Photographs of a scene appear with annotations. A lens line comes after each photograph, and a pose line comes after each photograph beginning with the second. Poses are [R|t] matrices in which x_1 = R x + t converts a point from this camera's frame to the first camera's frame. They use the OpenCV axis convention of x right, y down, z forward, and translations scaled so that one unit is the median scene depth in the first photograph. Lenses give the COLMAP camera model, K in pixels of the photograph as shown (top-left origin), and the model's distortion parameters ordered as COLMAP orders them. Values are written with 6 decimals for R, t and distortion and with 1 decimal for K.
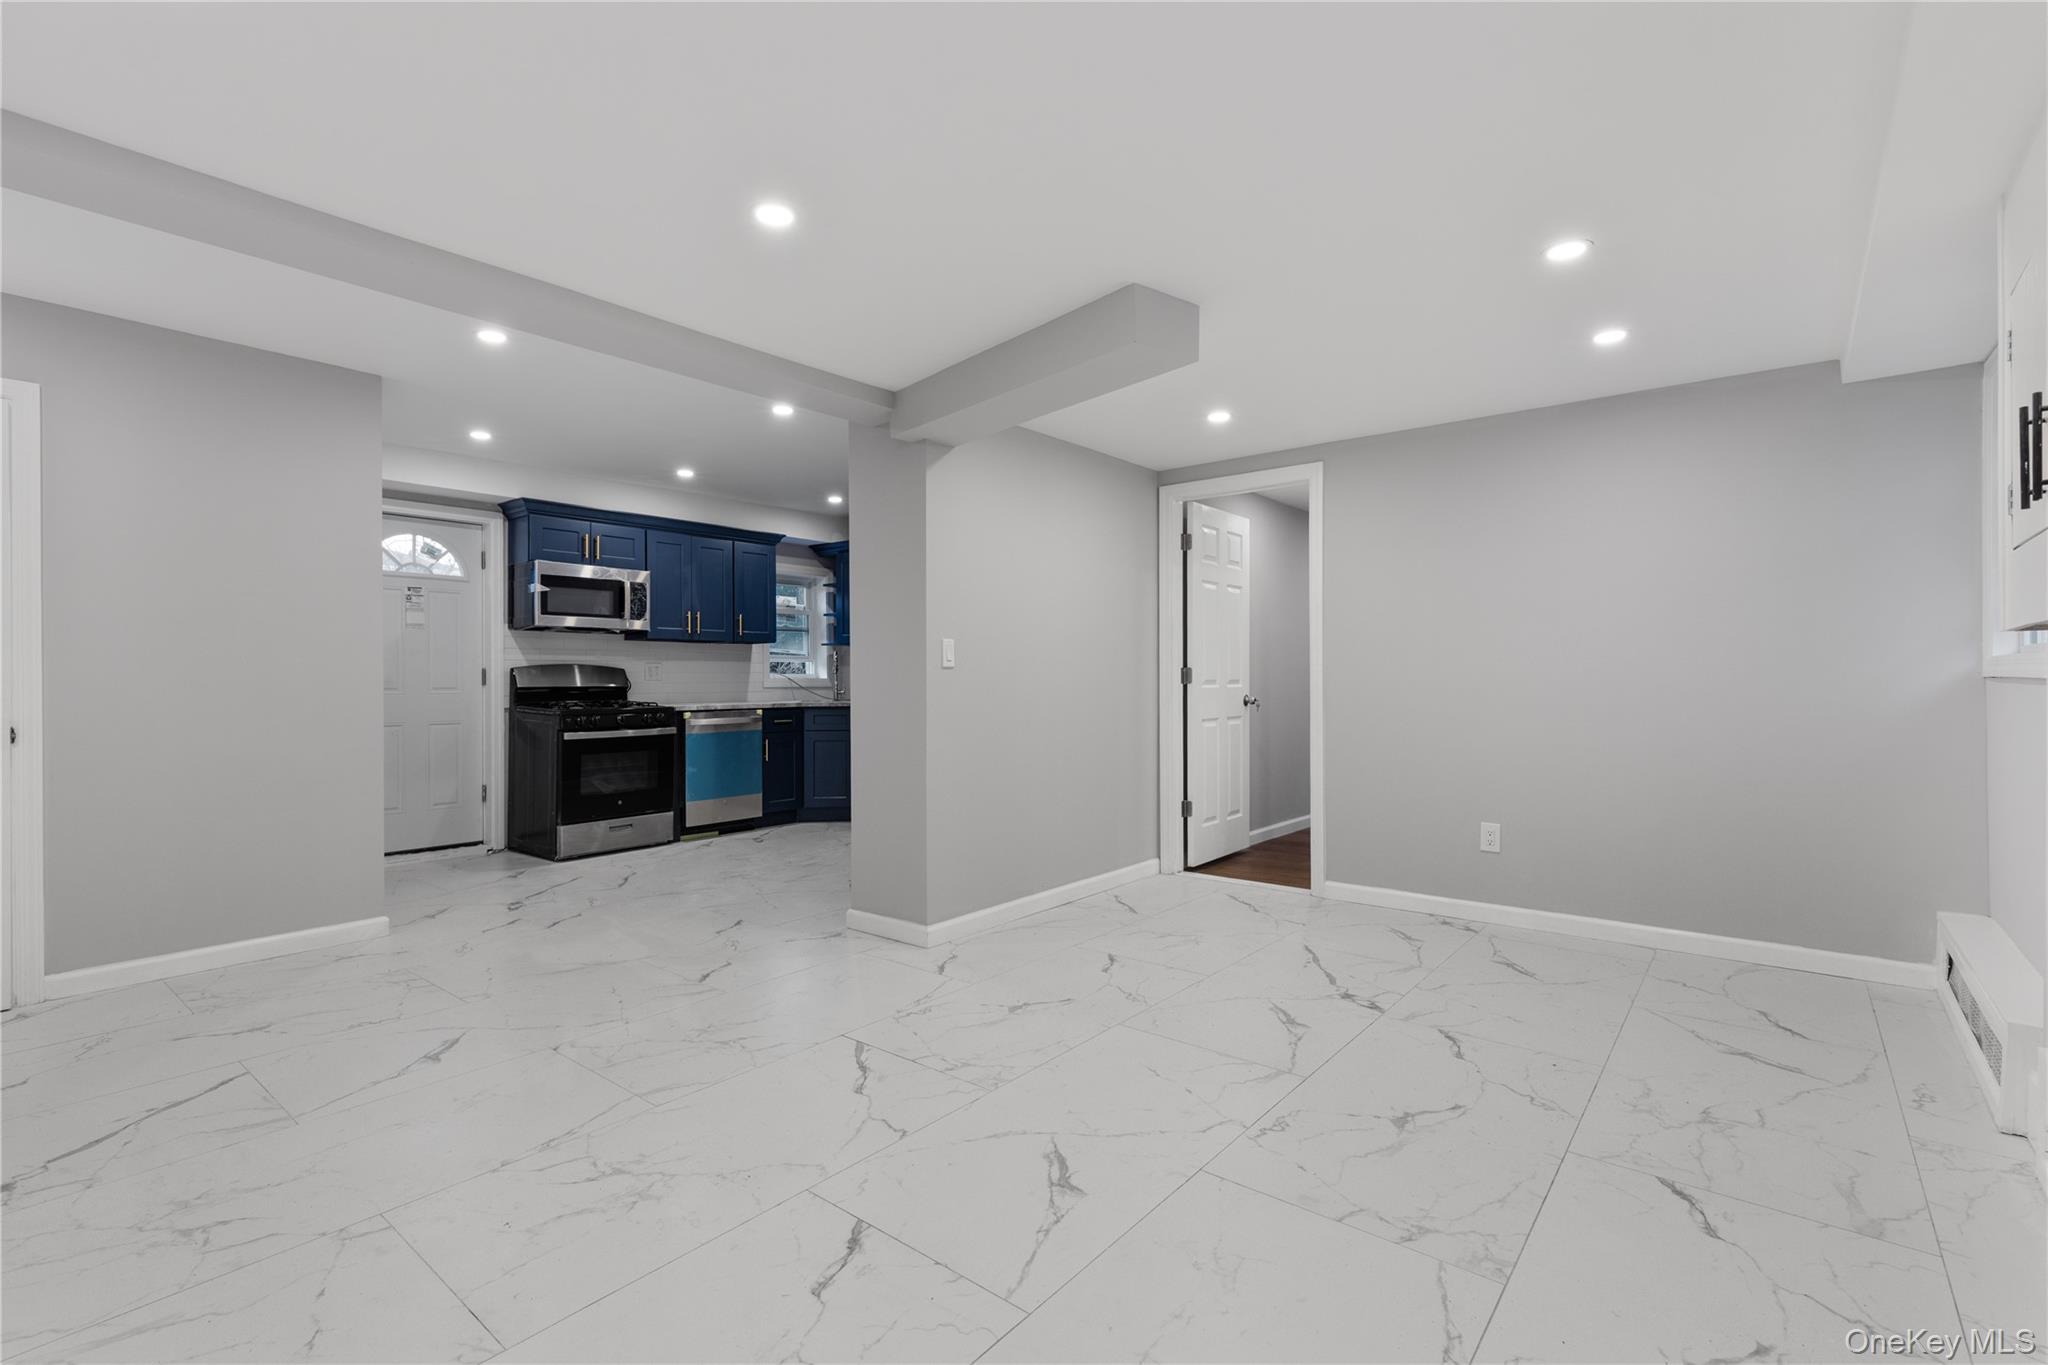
lens RADIAL K [[920.5, 0, 1006.3], [0, 920.5, 687.9], [0, 0, 1]] dist [0.008596, -0.002029]
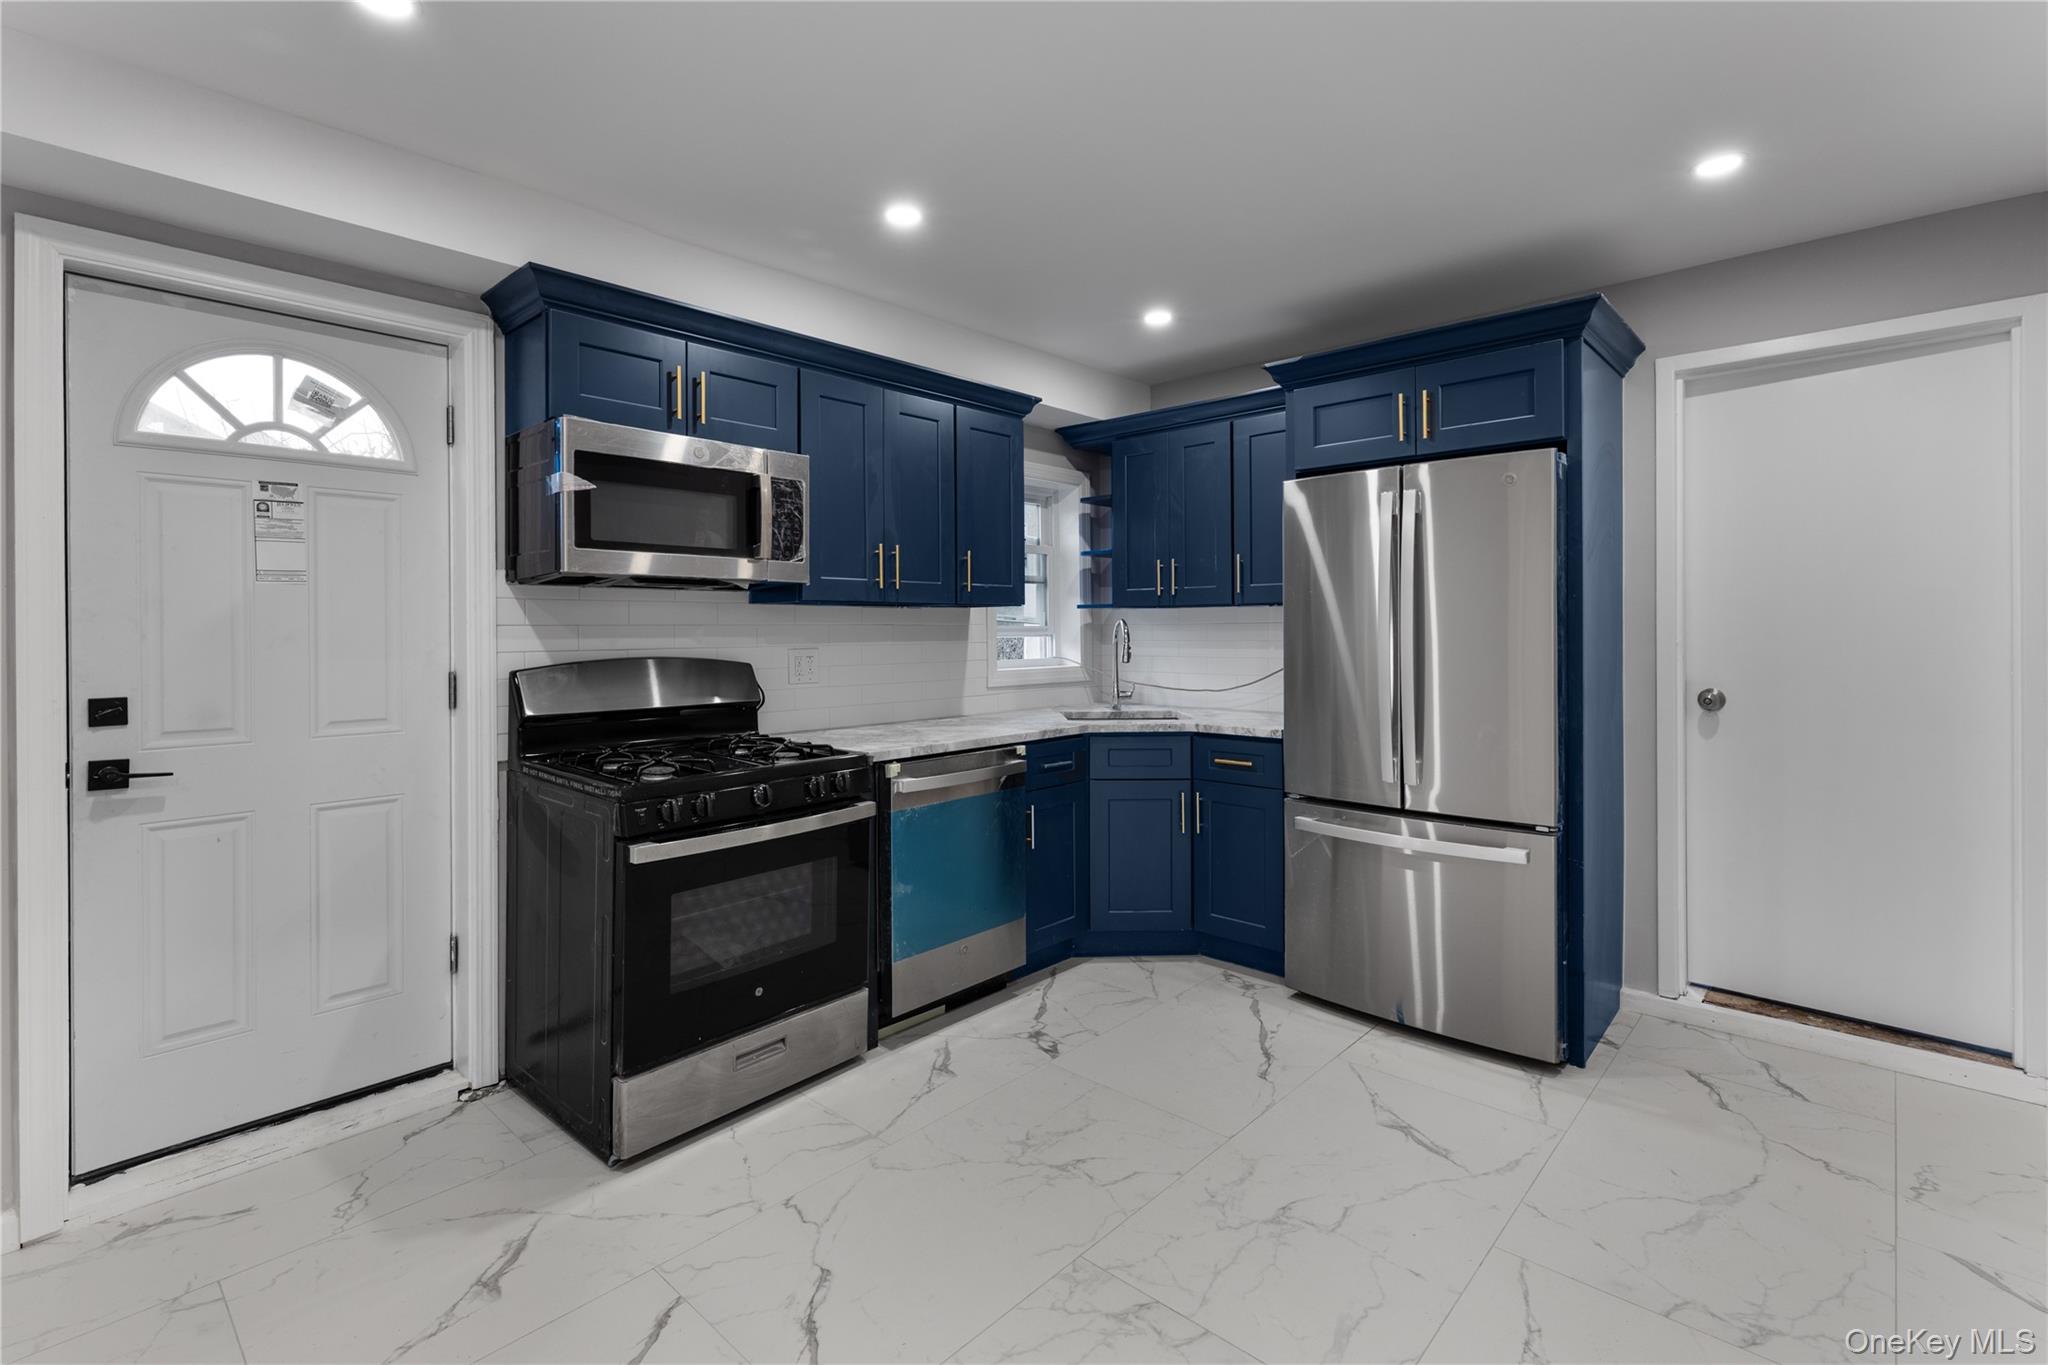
lens RADIAL K [[920.5, 0, 1006.4], [0, 920.5, 641.6], [0, 0, 1]] dist [0.008596, -0.002029]
pose [[0.998466, -0.000269, -0.055376, -0.272006], [0.000604, 0.999982, 0.006030, -0.037135], [0.055374, -0.006054, 0.998447, 0.563678]]
